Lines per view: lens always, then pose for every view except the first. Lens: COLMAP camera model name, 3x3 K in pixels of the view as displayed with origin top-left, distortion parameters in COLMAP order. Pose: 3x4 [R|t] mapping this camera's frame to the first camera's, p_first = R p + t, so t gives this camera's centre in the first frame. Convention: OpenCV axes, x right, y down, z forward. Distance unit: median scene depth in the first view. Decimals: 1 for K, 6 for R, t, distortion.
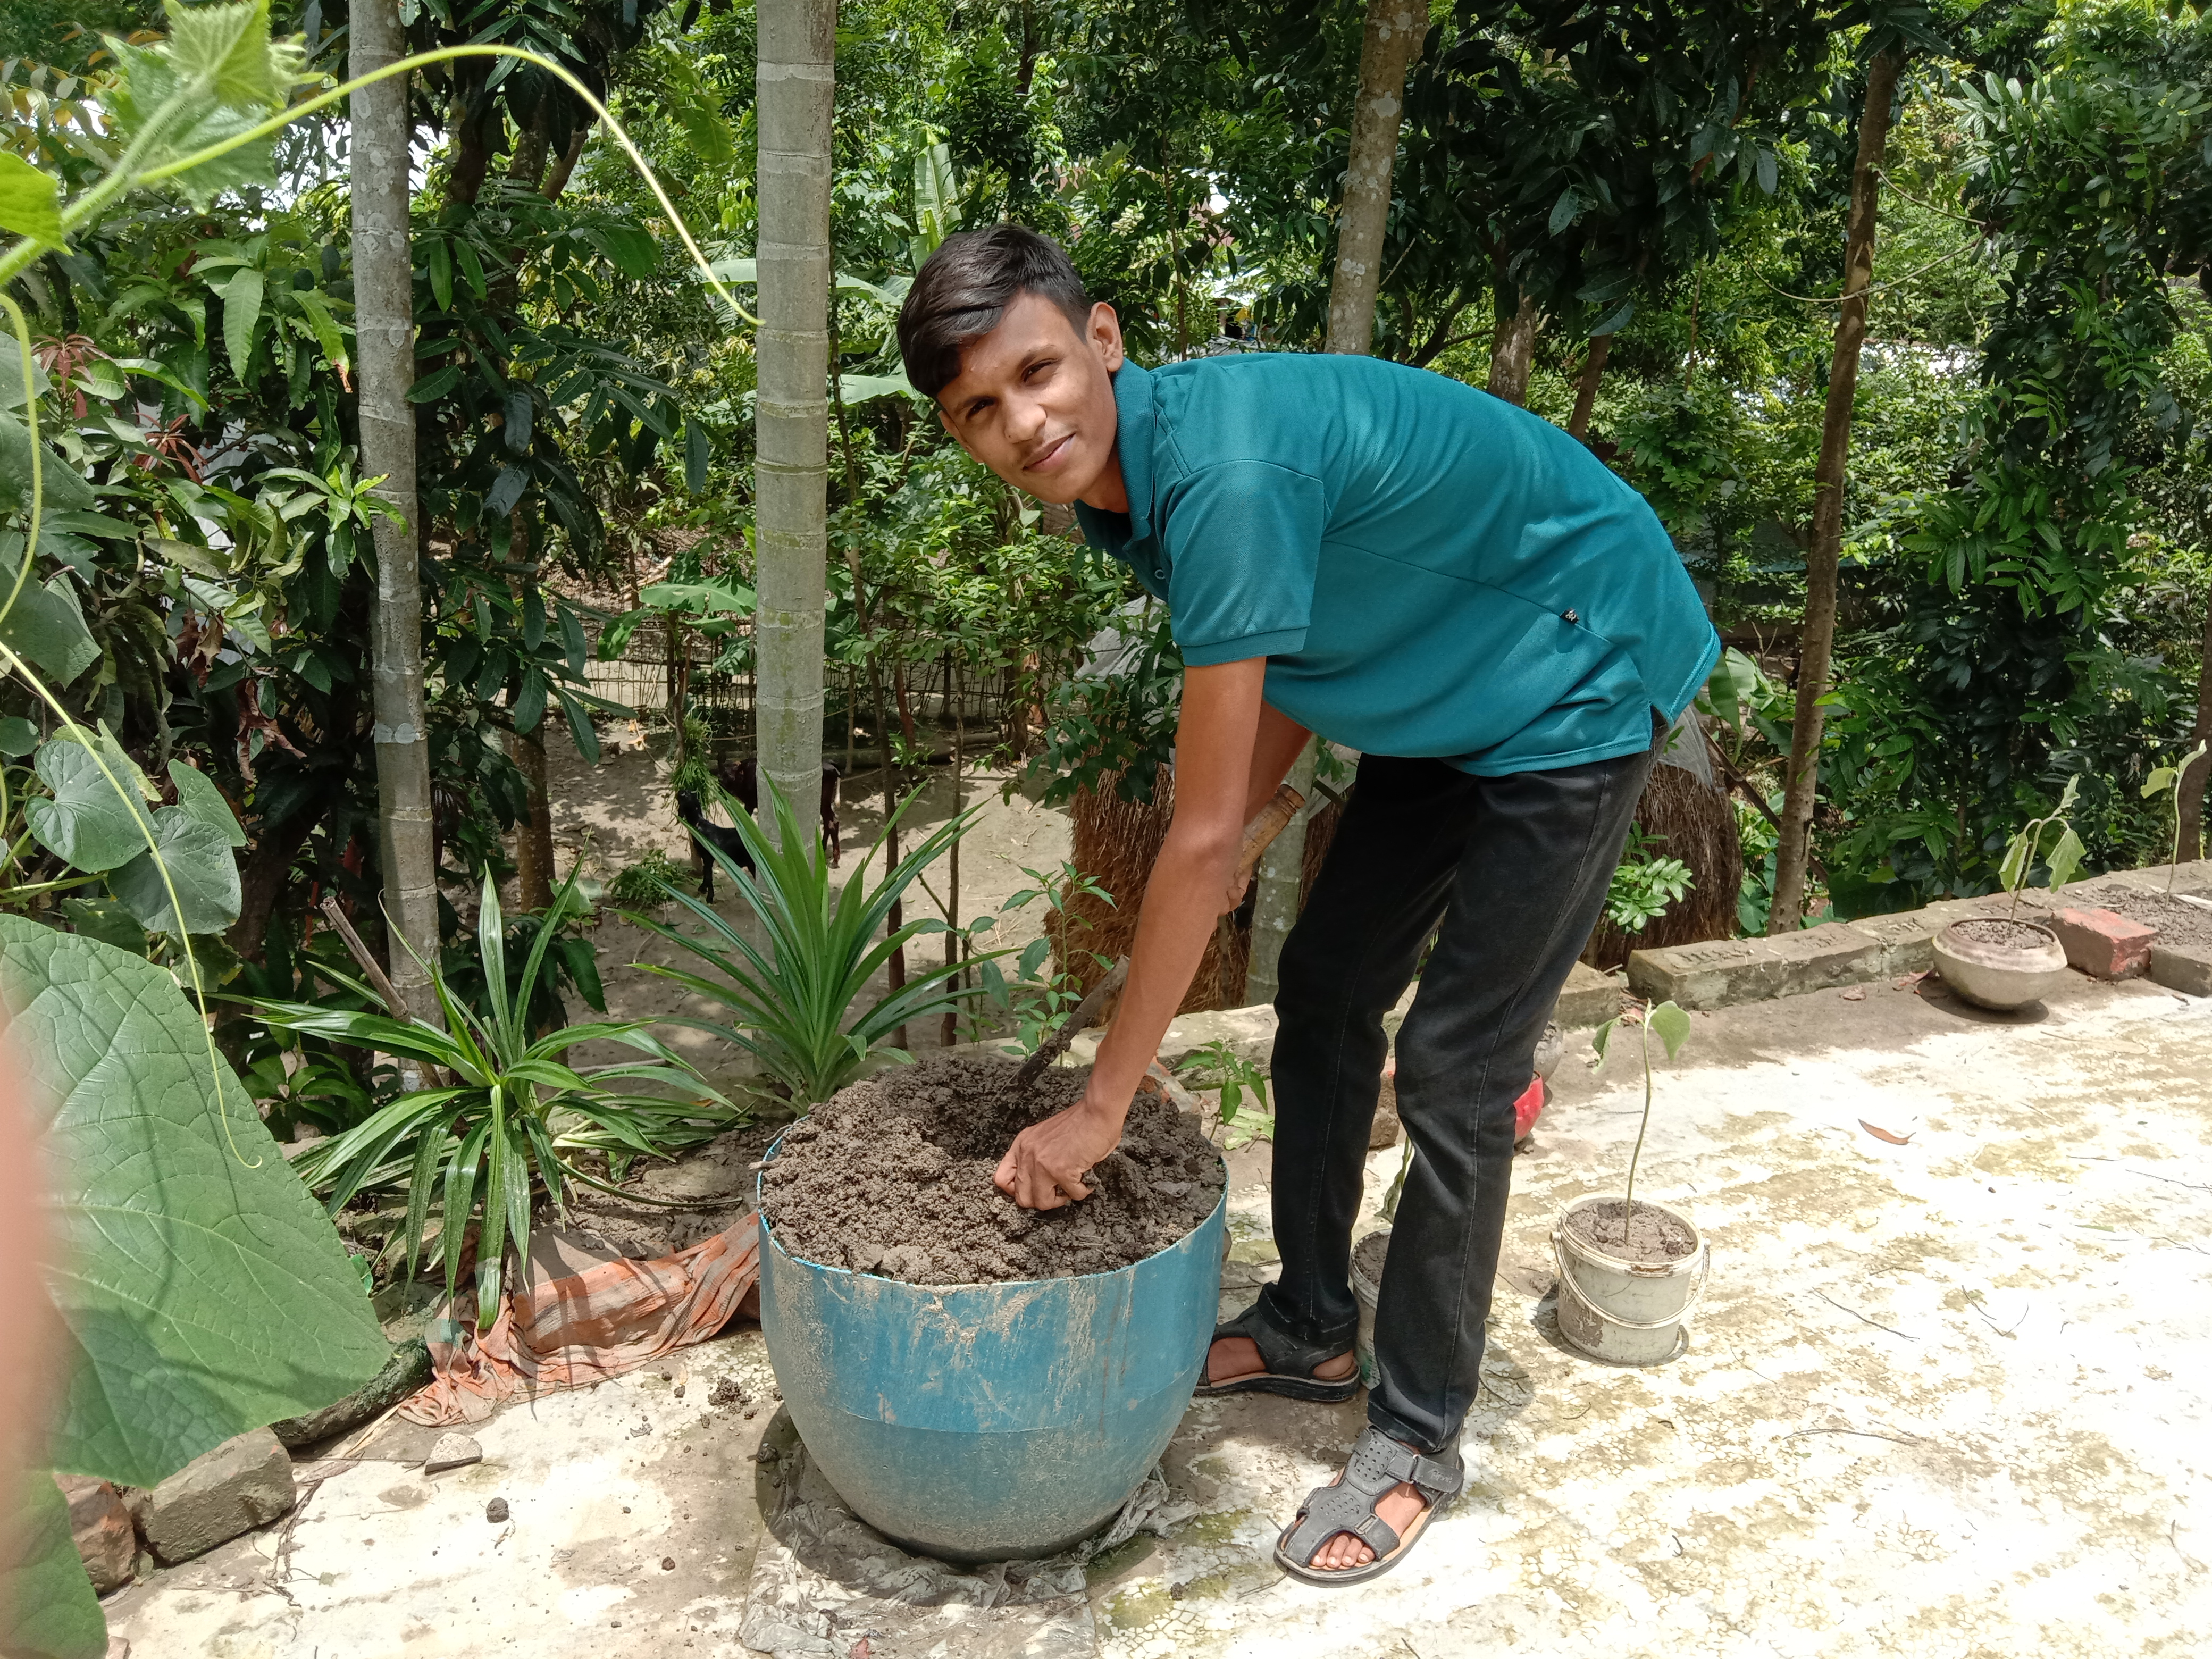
lens RADIAL K [[1769.6, 0, 1106.0], [0, 1769.6, 829.5], [0, 0, 1]] dist [-0.013677, -0.009638]
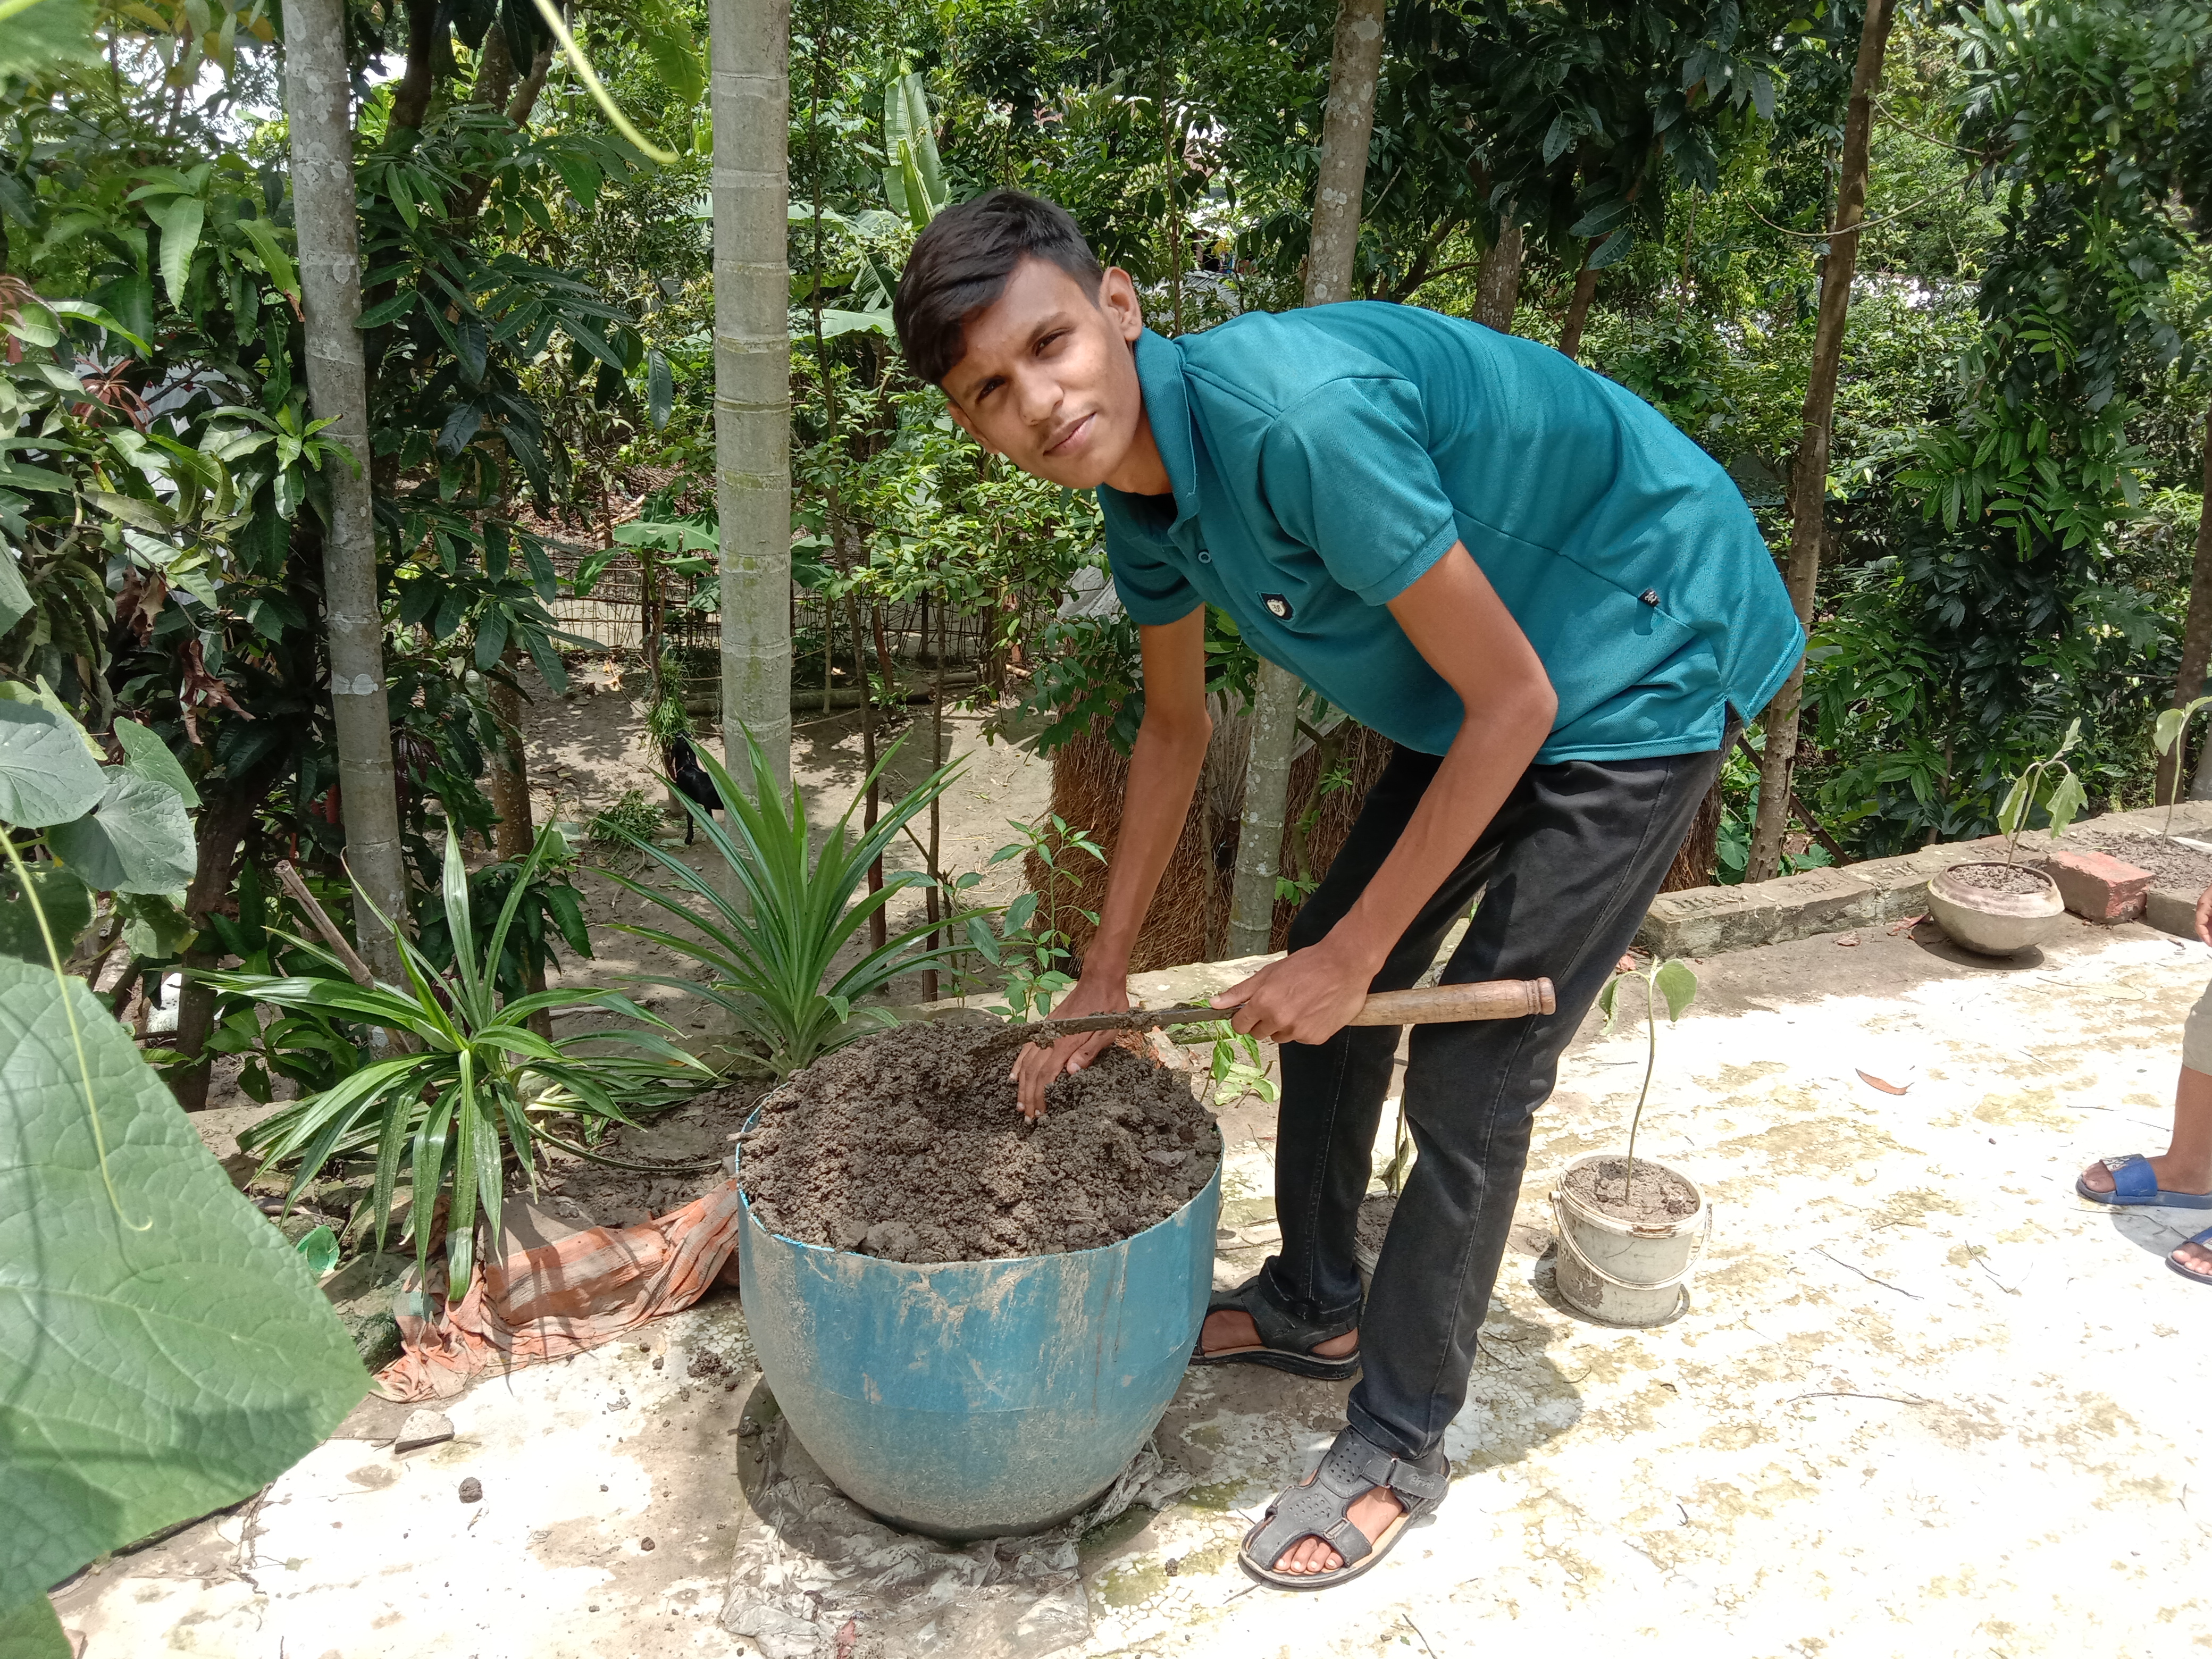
lens RADIAL K [[1755.8, 0, 1106.0], [0, 1755.8, 829.5], [0, 0, 1]] dist [-0.006125, -0.014159]
pose [[0.999906, -0.005027, 0.012772, -0.005190], [0.004555, 0.999314, 0.036743, -0.008823], [-0.012948, -0.036682, 0.999243, 0.037091]]
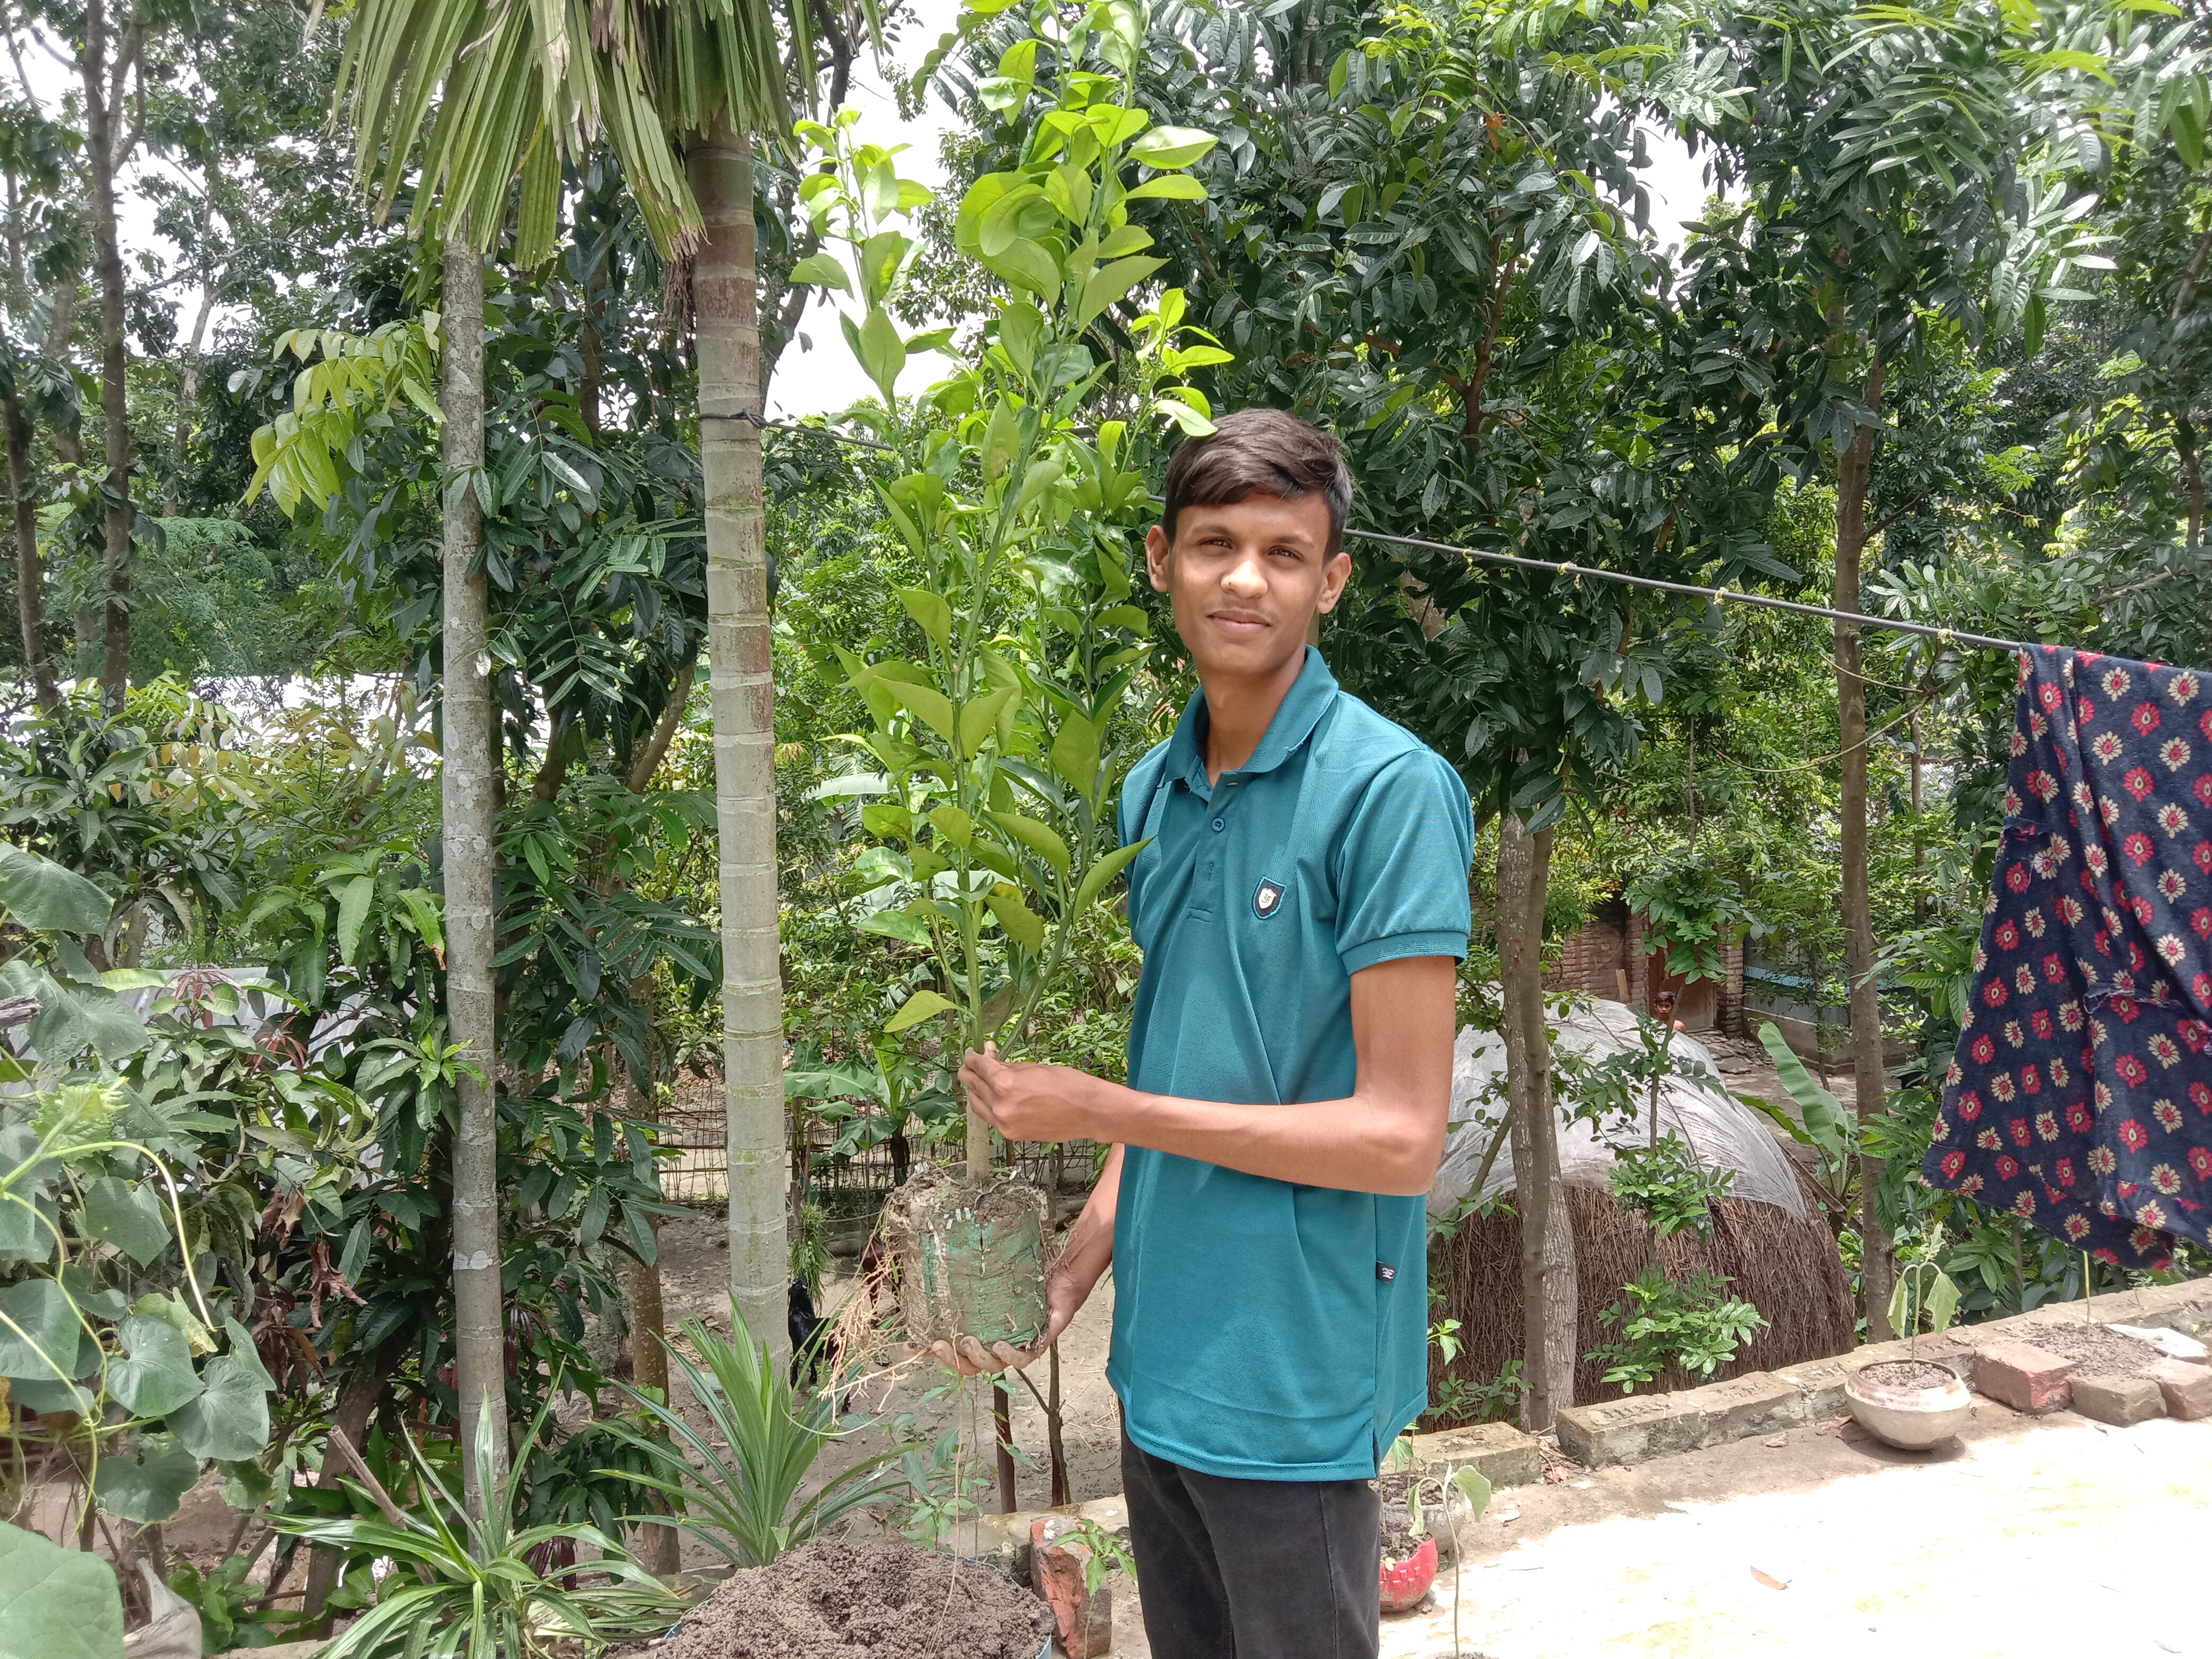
lens RADIAL K [[1769.6, 0, 1106.0], [0, 1769.6, 829.5], [0, 0, 1]] dist [-0.013677, -0.009638]
pose [[0.993818, -0.075799, -0.081116, 0.189645], [0.052863, 0.965594, -0.254627, -0.018541], [0.097625, 0.248764, 0.963631, -0.208320]]
